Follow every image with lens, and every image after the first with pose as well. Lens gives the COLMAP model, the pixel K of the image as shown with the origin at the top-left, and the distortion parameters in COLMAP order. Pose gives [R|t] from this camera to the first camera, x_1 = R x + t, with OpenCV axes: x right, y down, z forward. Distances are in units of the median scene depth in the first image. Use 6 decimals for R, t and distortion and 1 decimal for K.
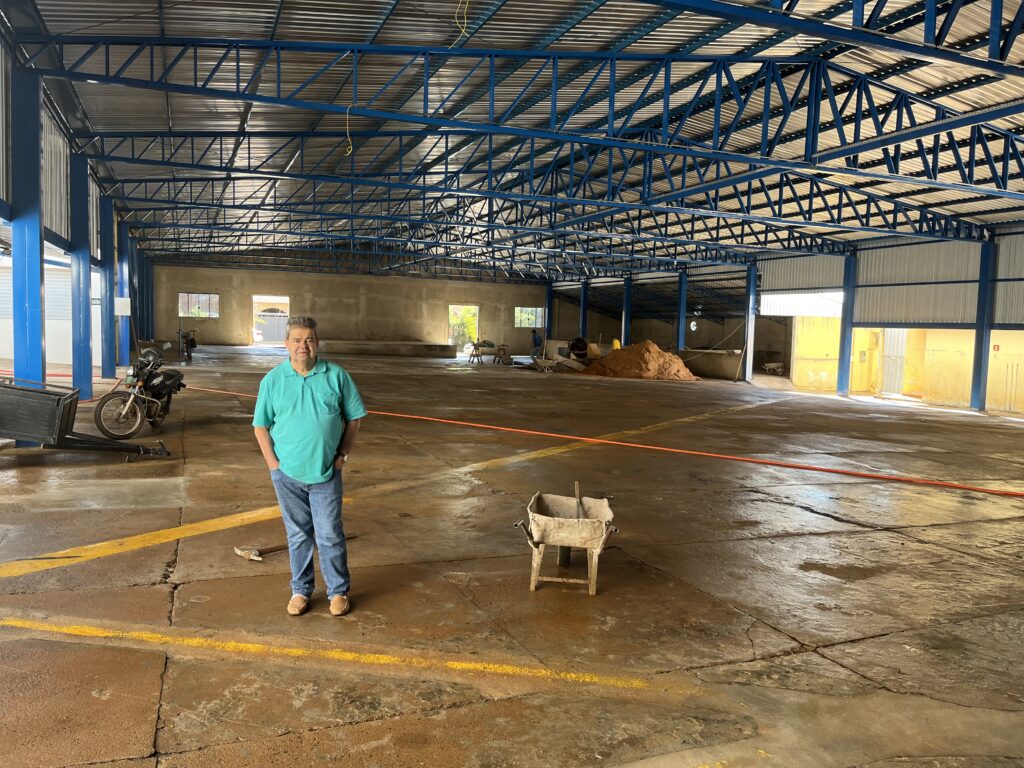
lens RADIAL K [[765.6, 0, 510.2], [0, 765.6, 393.4], [0, 0, 1]] dist [0.057623, -0.078646]
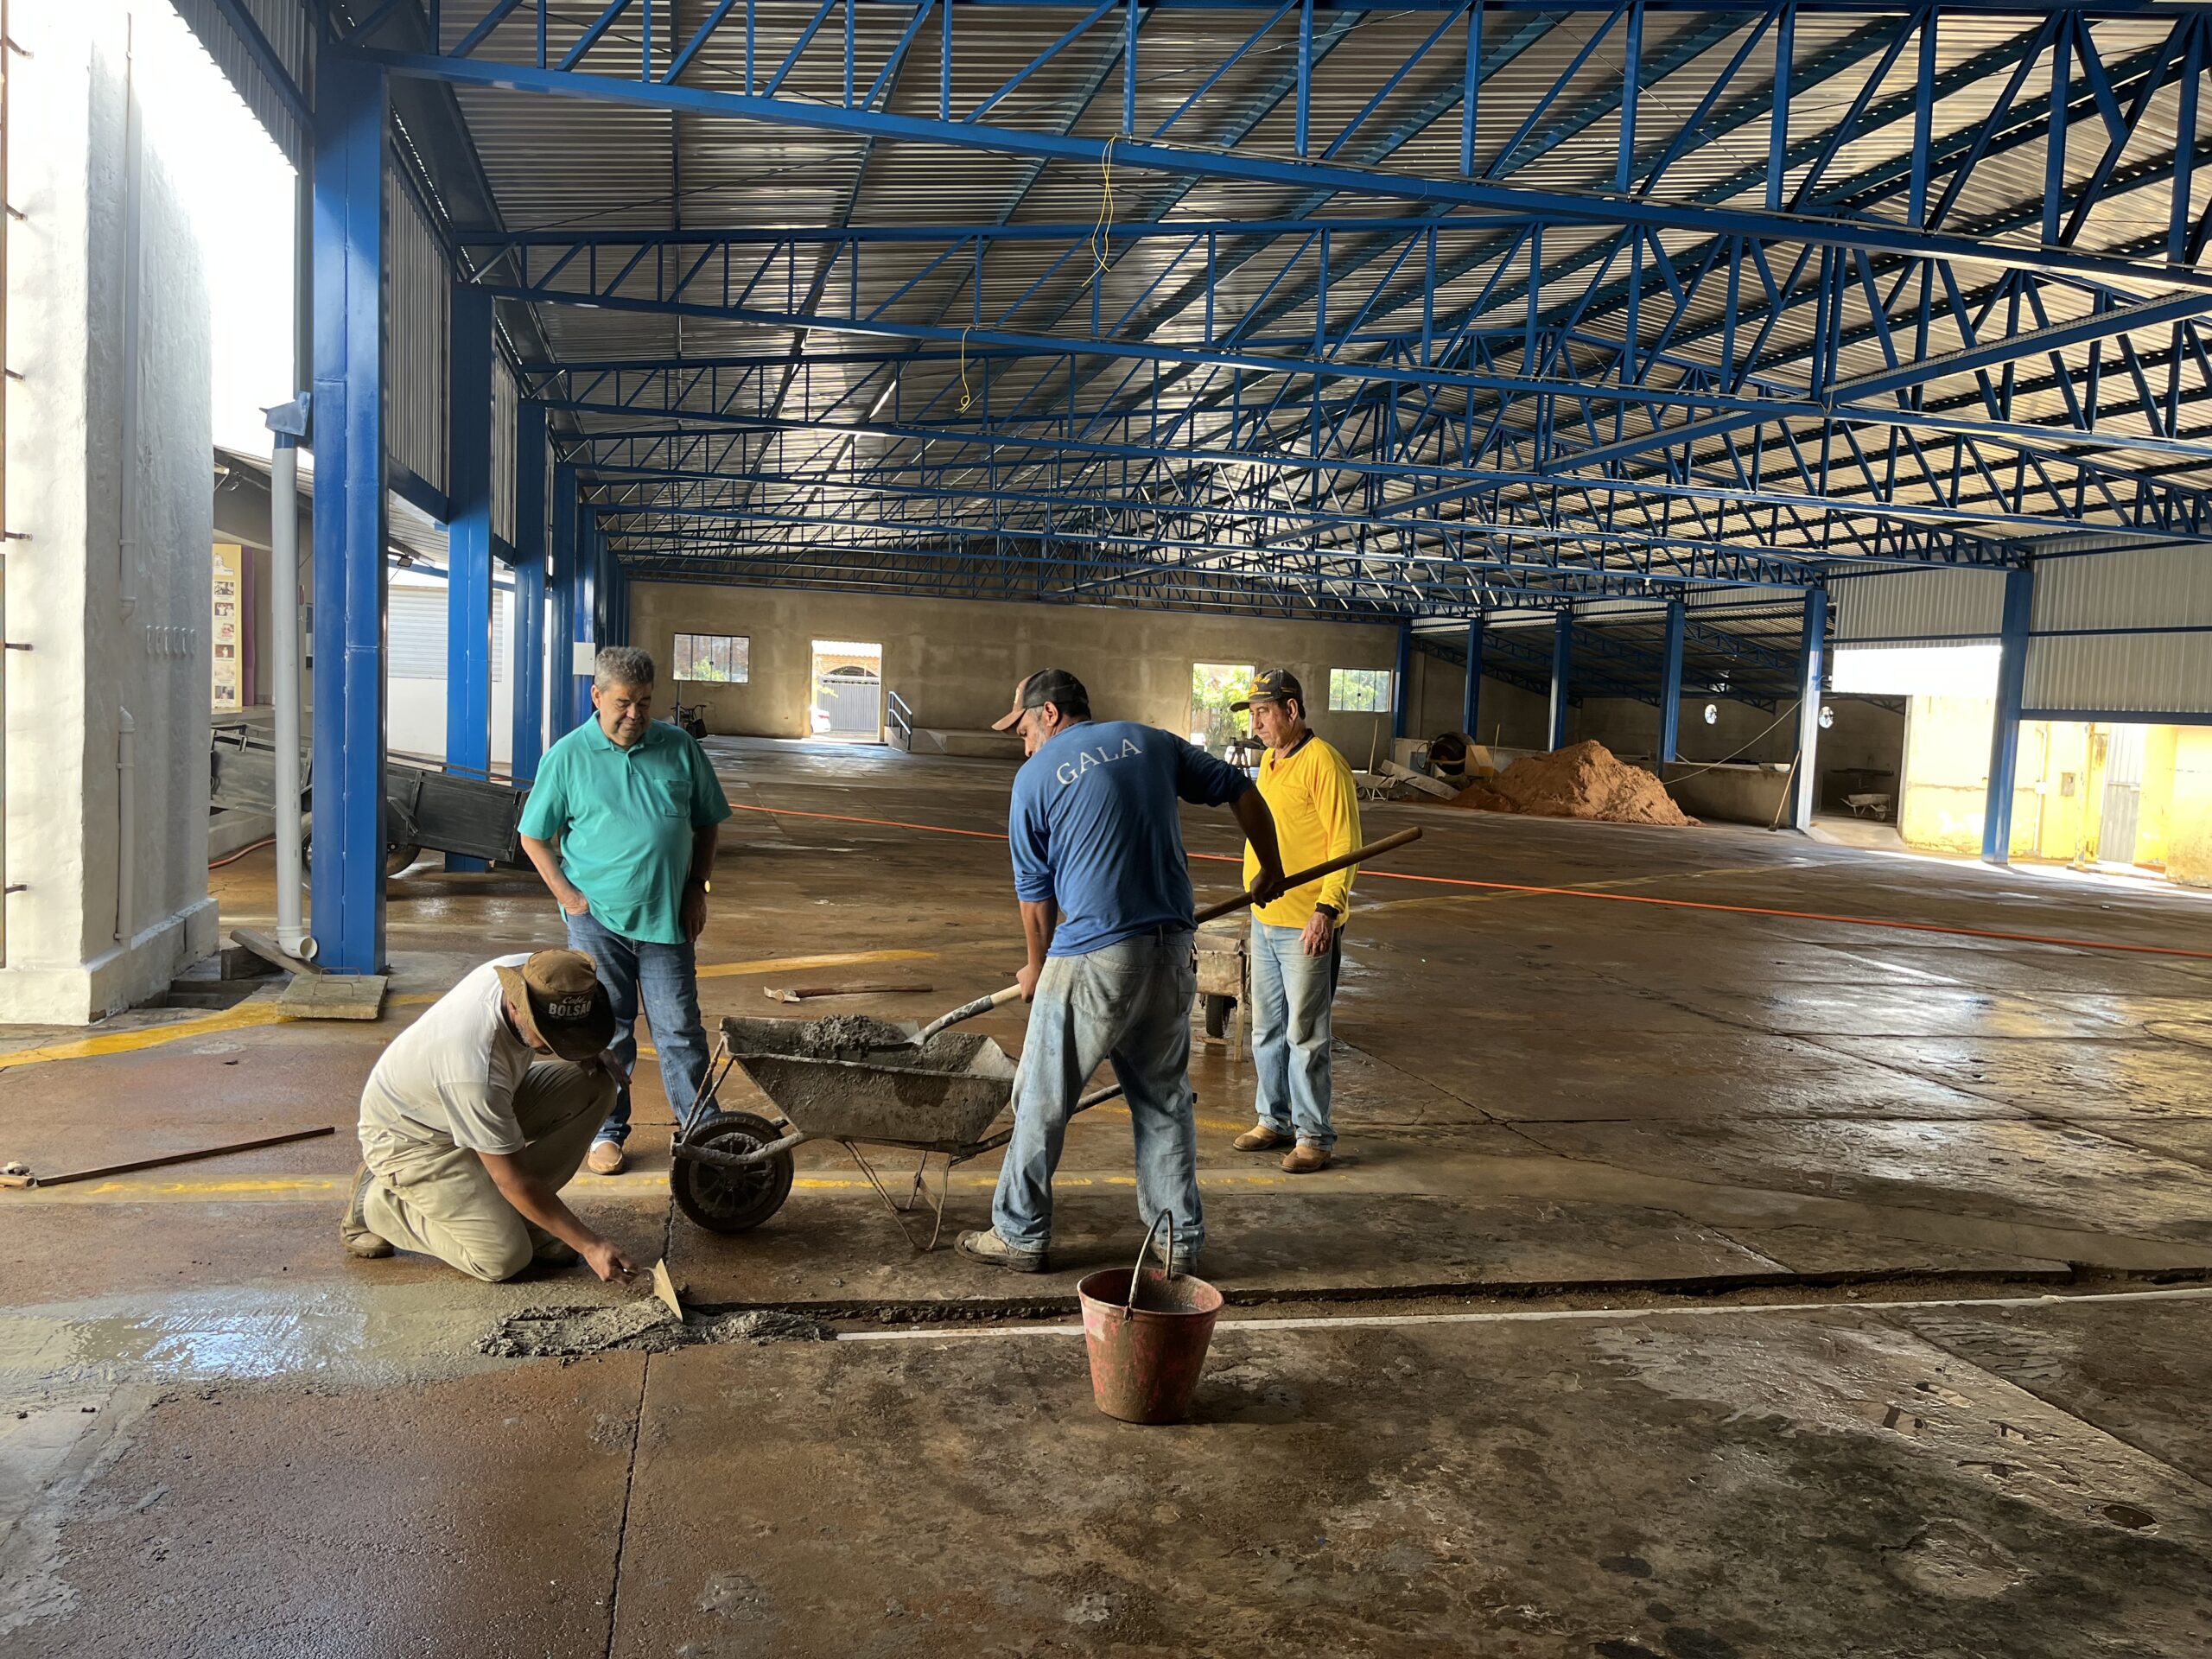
lens RADIAL K [[1653.9, 0, 1122.3], [0, 1653.9, 869.9], [0, 0, 1]] dist [0.057623, -0.078646]
pose [[0.990303, 0.029543, -0.135745, 0.047769], [-0.028382, 0.999542, 0.010476, 0.015702], [0.135993, -0.006522, 0.990688, -0.130063]]
